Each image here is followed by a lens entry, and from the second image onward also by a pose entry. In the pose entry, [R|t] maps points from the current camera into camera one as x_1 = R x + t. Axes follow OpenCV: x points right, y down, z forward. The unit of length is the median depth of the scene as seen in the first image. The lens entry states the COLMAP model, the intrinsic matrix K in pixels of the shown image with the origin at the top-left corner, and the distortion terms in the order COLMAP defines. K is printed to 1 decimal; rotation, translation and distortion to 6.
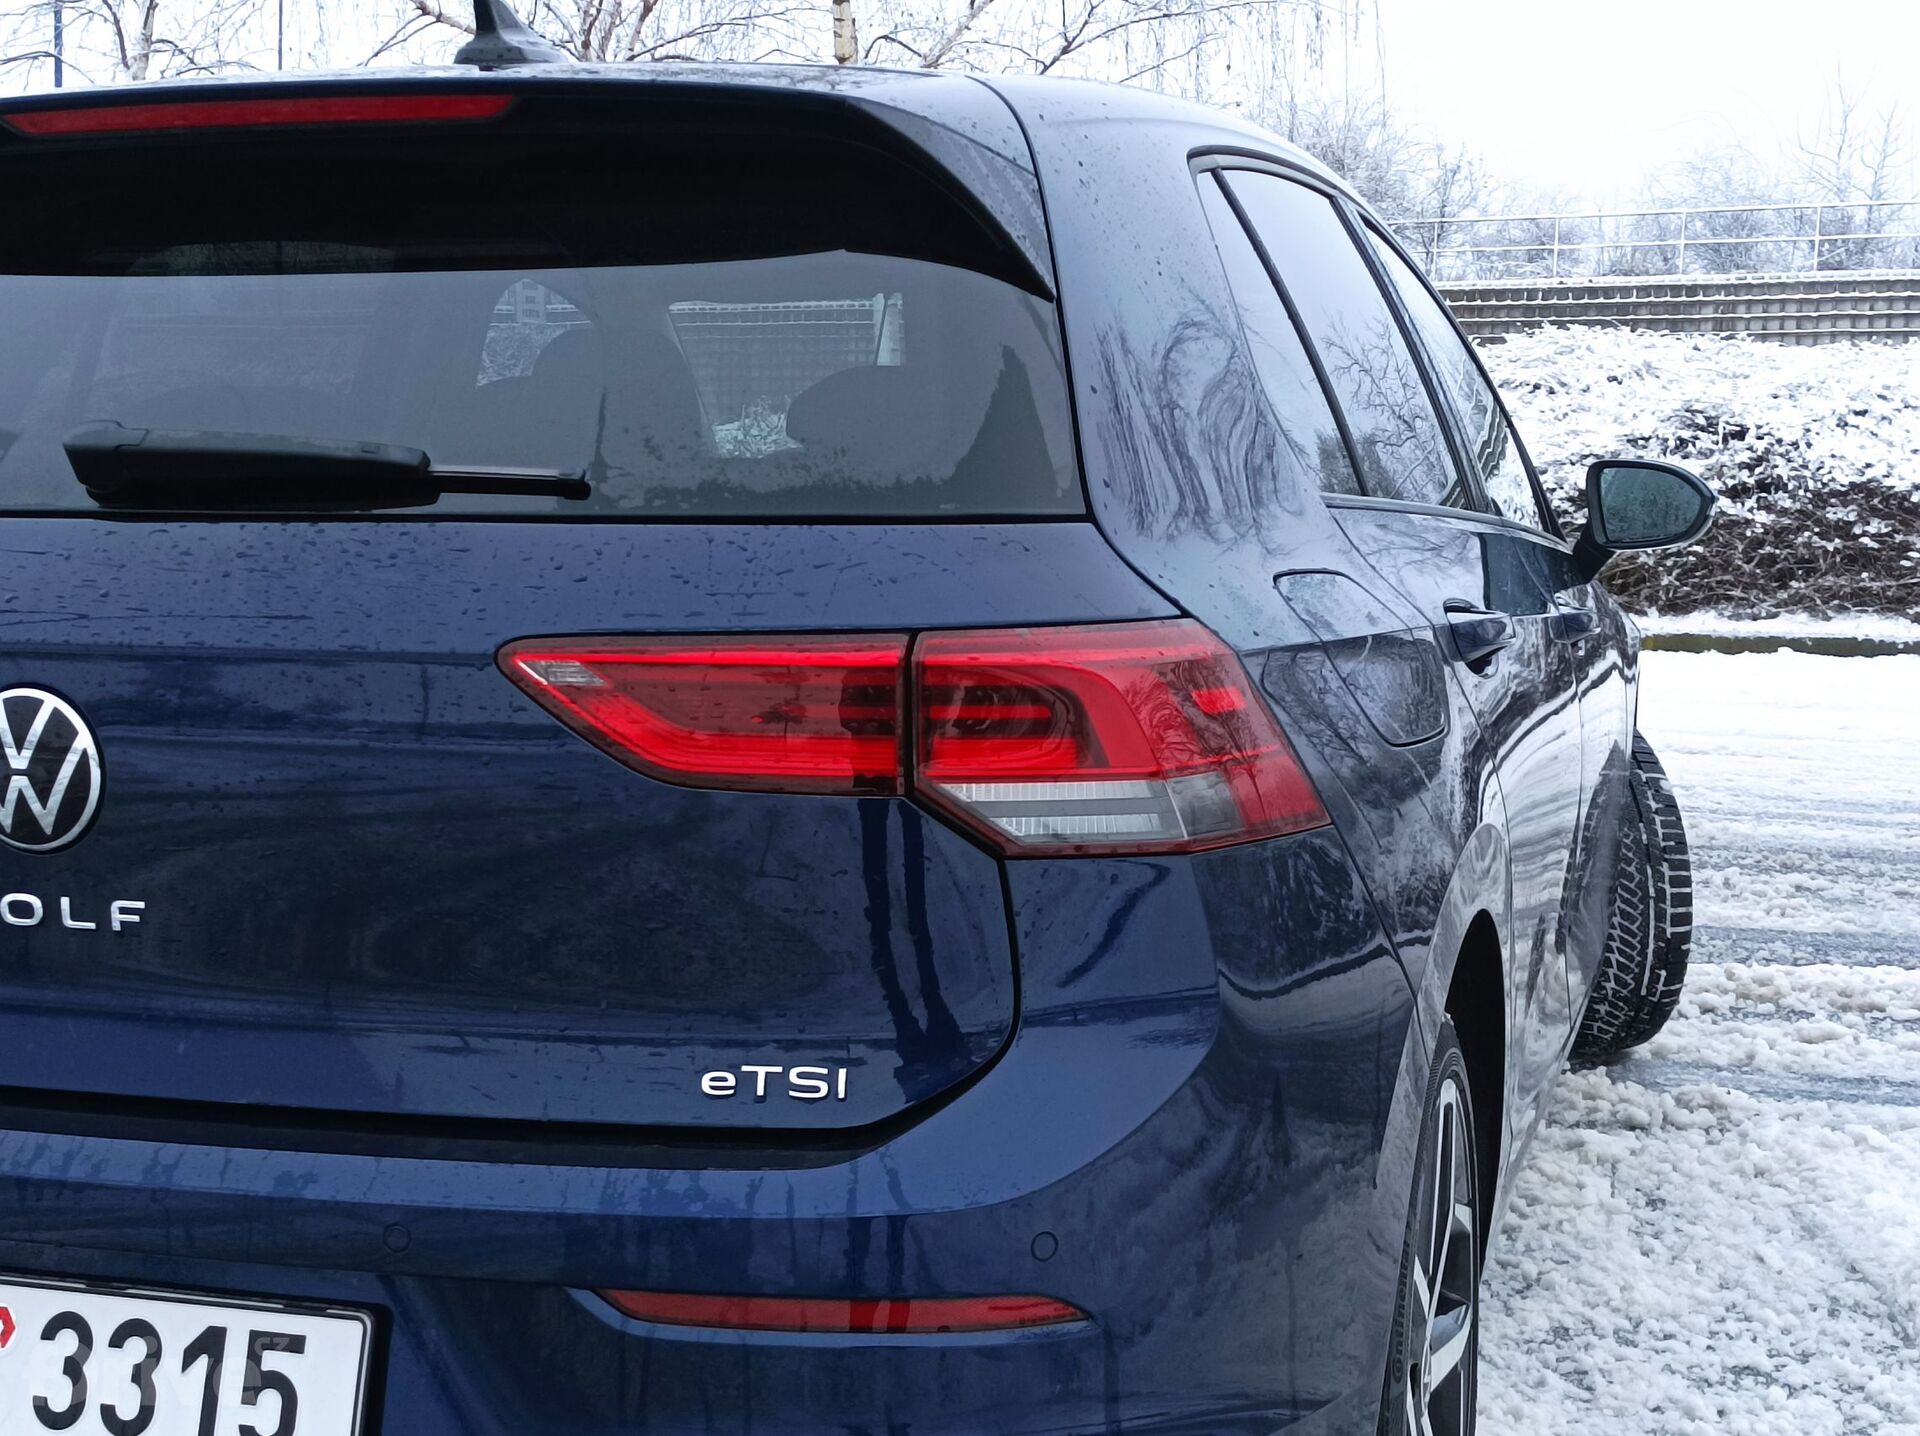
lens RADIAL K [[2927.0, 0, 960.0], [0, 2927.0, 718.0], [0, 0, 1]] dist [0.141526, -0.710405]
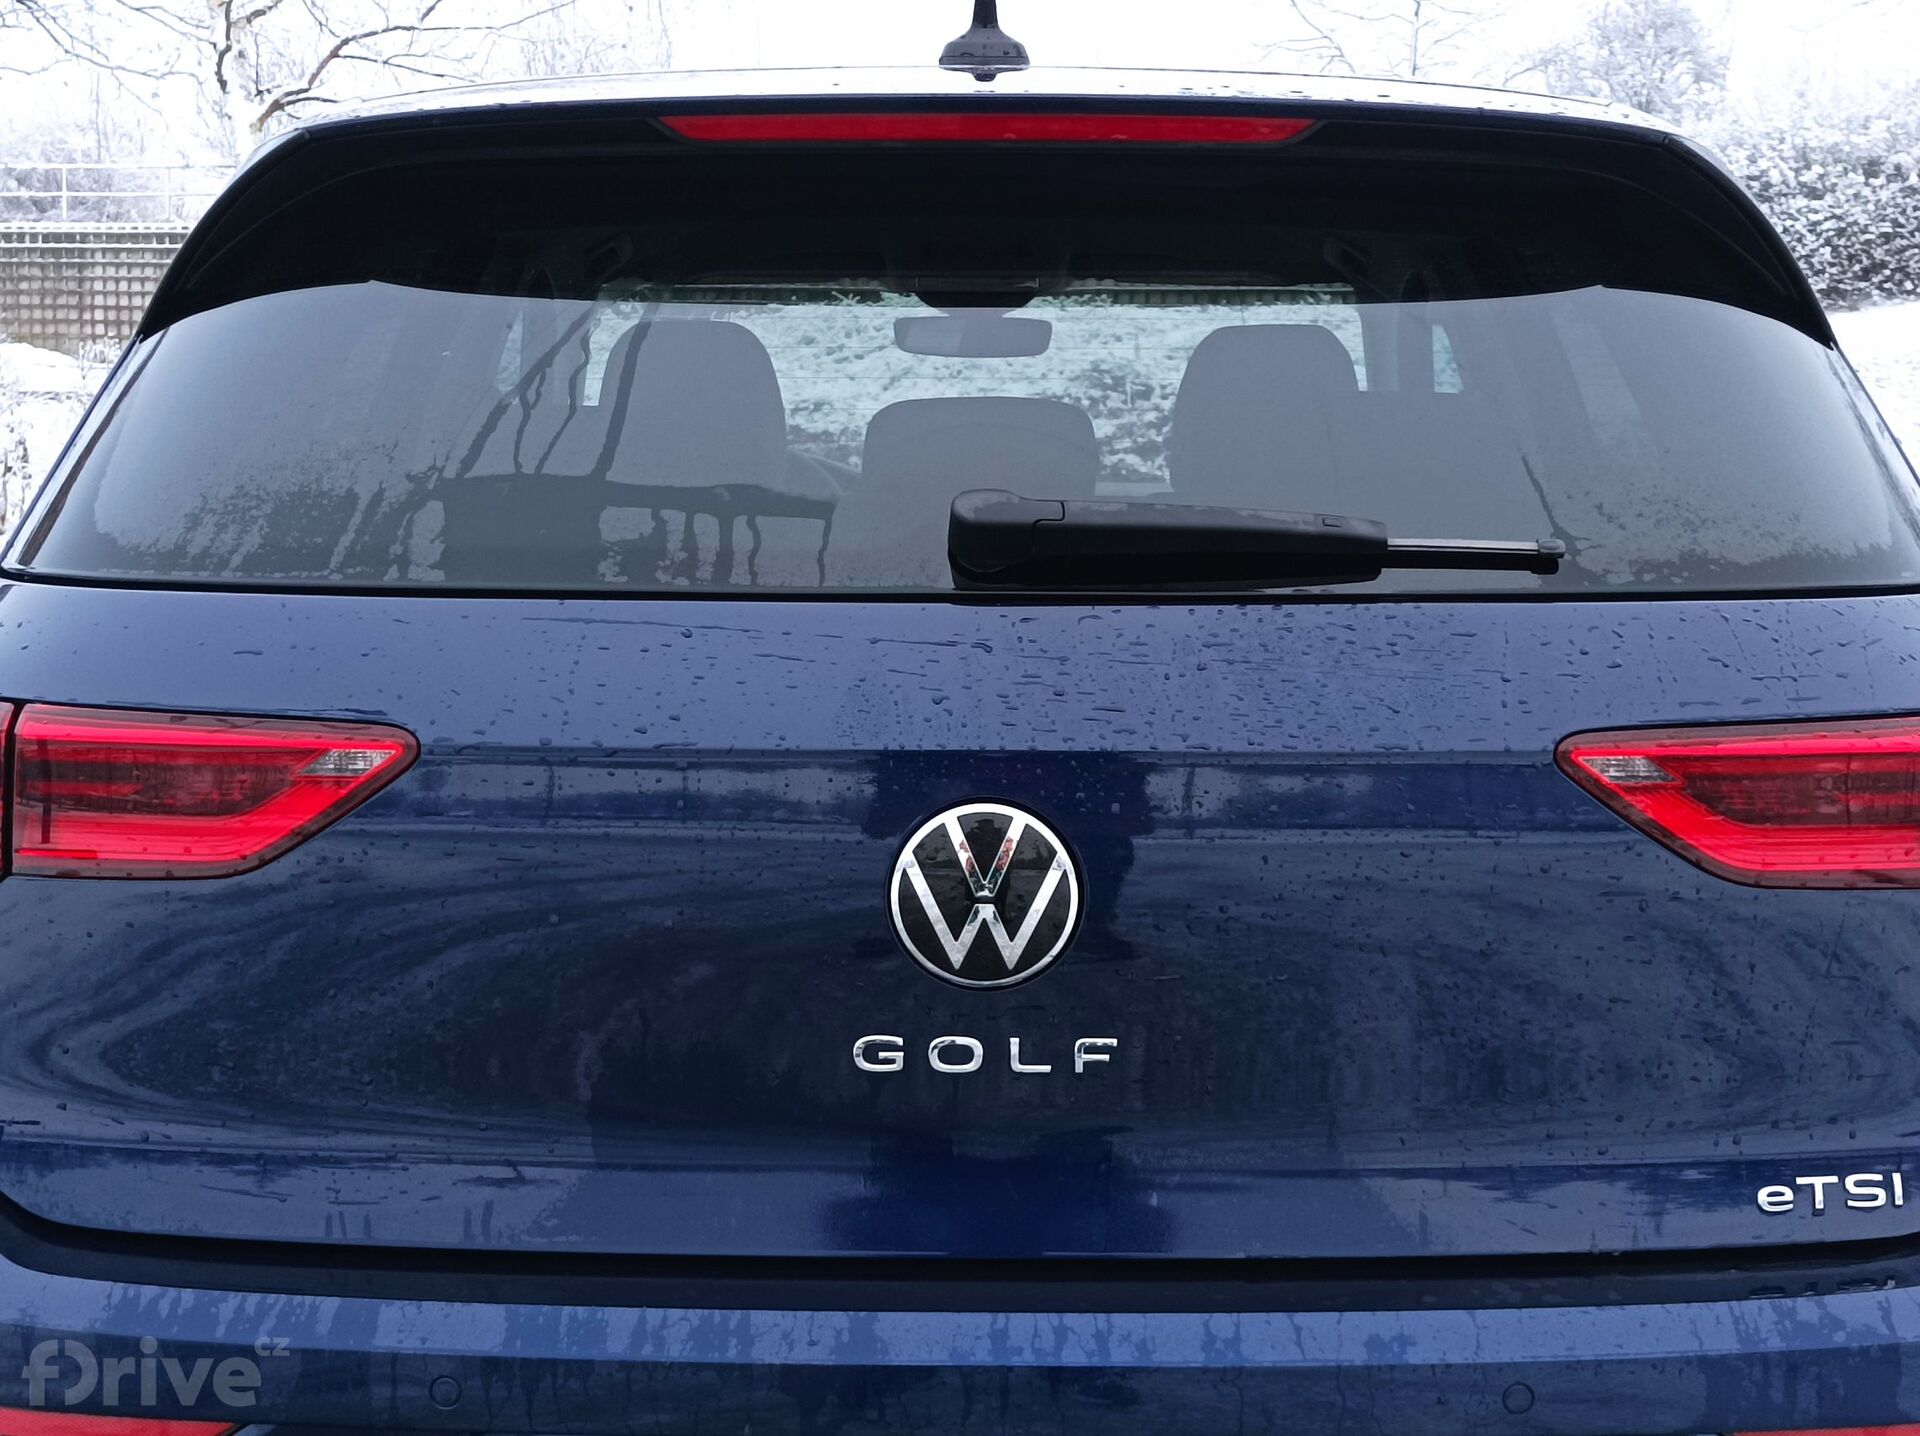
lens RADIAL K [[2927.0, 0, 960.0], [0, 2927.0, 718.0], [0, 0, 1]] dist [0.141526, -0.710405]
pose [[0.949724, -0.032599, 0.311388, -0.591056], [0.025332, 0.999305, 0.027357, -0.058958], [-0.312063, -0.018093, 0.949889, 0.179695]]
